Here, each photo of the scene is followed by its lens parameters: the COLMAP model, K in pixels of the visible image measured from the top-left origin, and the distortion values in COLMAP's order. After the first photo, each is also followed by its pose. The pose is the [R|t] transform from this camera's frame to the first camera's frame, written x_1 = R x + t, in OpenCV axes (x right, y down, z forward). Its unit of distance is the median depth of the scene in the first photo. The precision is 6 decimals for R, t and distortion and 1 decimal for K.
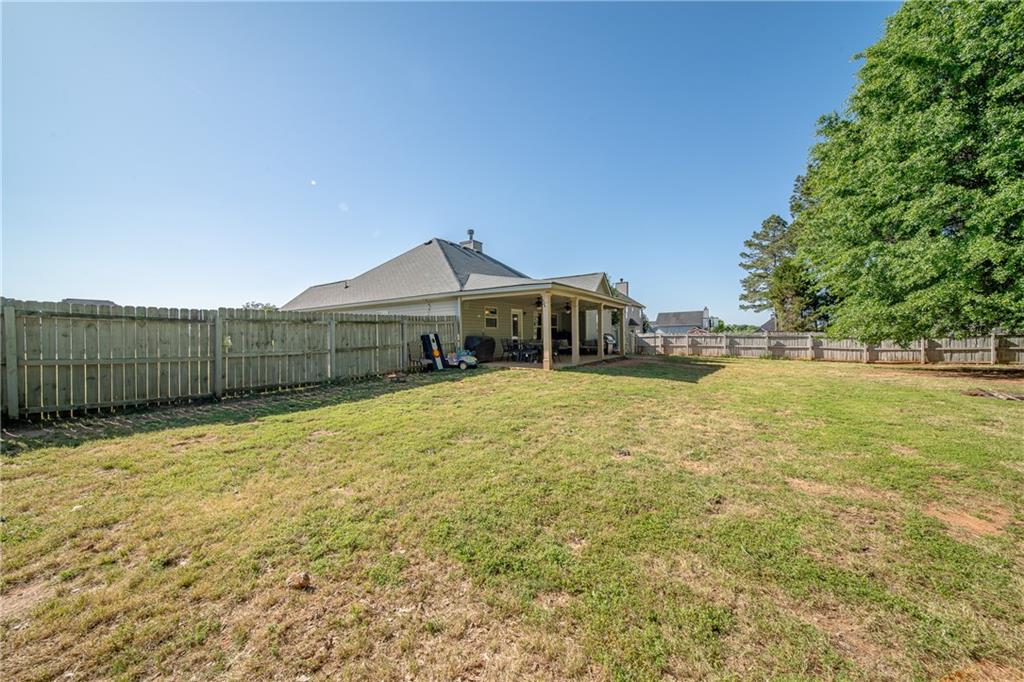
lens RADIAL K [[358.7, 0, 510.4], [0, 358.7, 342.3], [0, 0, 1]] dist [-0.000881, -0.000466]
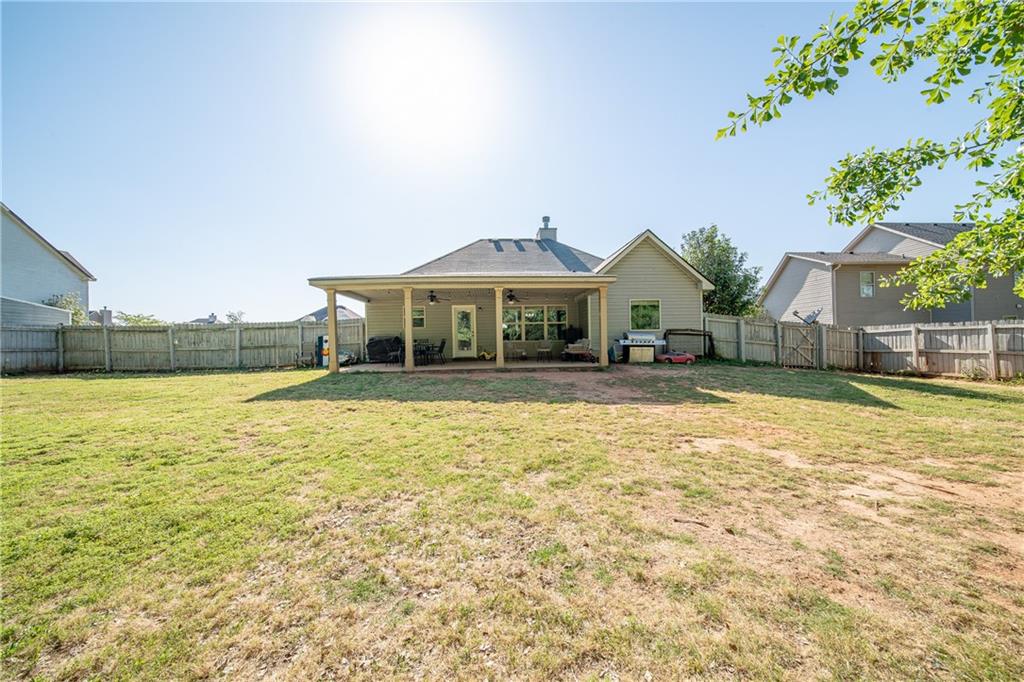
lens RADIAL K [[358.7, 0, 510.4], [0, 358.7, 342.3], [0, 0, 1]] dist [-0.000881, -0.000466]
pose [[0.601170, 0.002725, -0.799116, 0.822111], [-0.002843, 0.999995, 0.001272, -0.003119], [0.799116, 0.001507, 0.601175, 0.583522]]
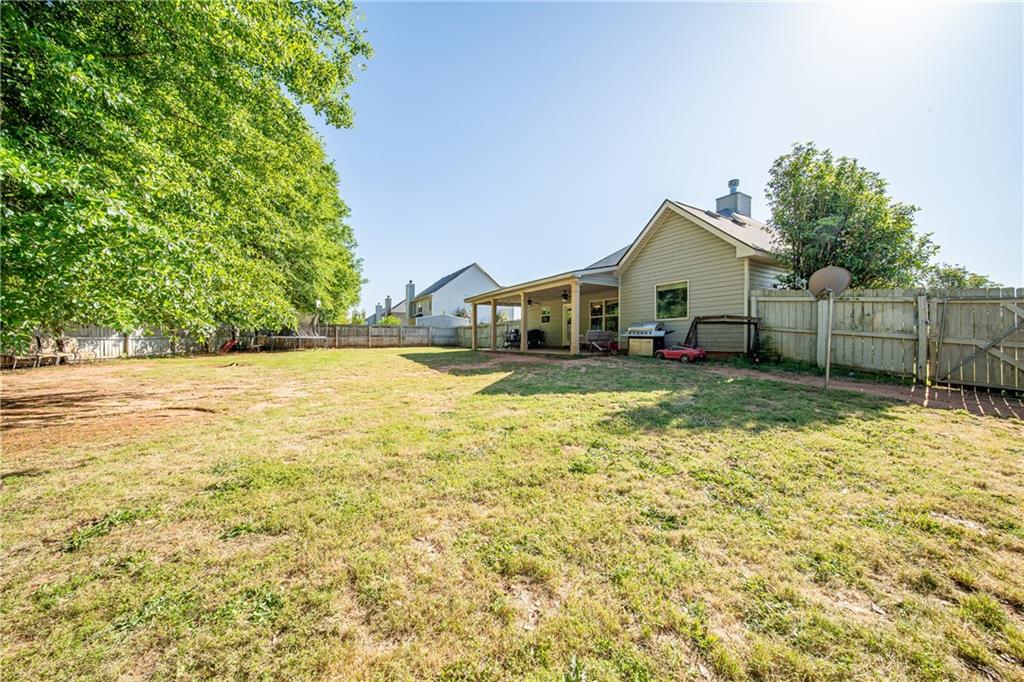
lens RADIAL K [[358.7, 0, 510.4], [0, 358.7, 342.3], [0, 0, 1]] dist [-0.000881, -0.000466]
pose [[-0.426211, 0.022541, -0.904343, 1.112199], [-0.004263, 0.999628, 0.026925, -0.003246], [0.904614, 0.015331, -0.425957, 1.348595]]
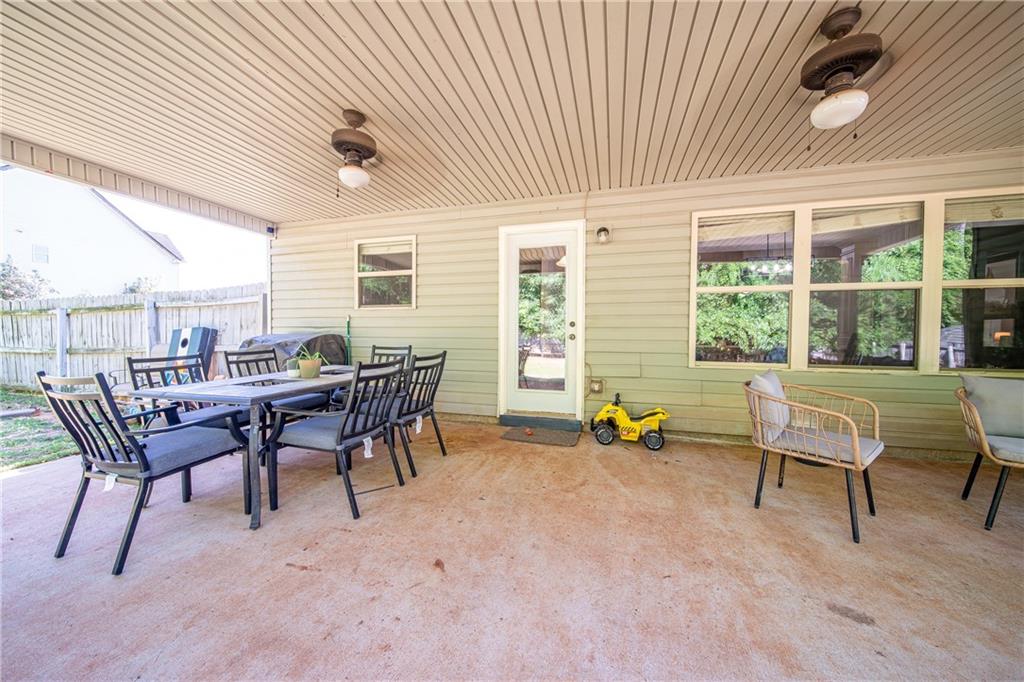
lens RADIAL K [[358.7, 0, 510.4], [0, 358.7, 342.3], [0, 0, 1]] dist [-0.000881, -0.000466]
pose [[0.285384, 0.038122, -0.957655, 0.249143], [-0.023011, 0.999193, 0.032918, -0.021361], [0.958137, 0.012643, 0.286030, 0.950552]]
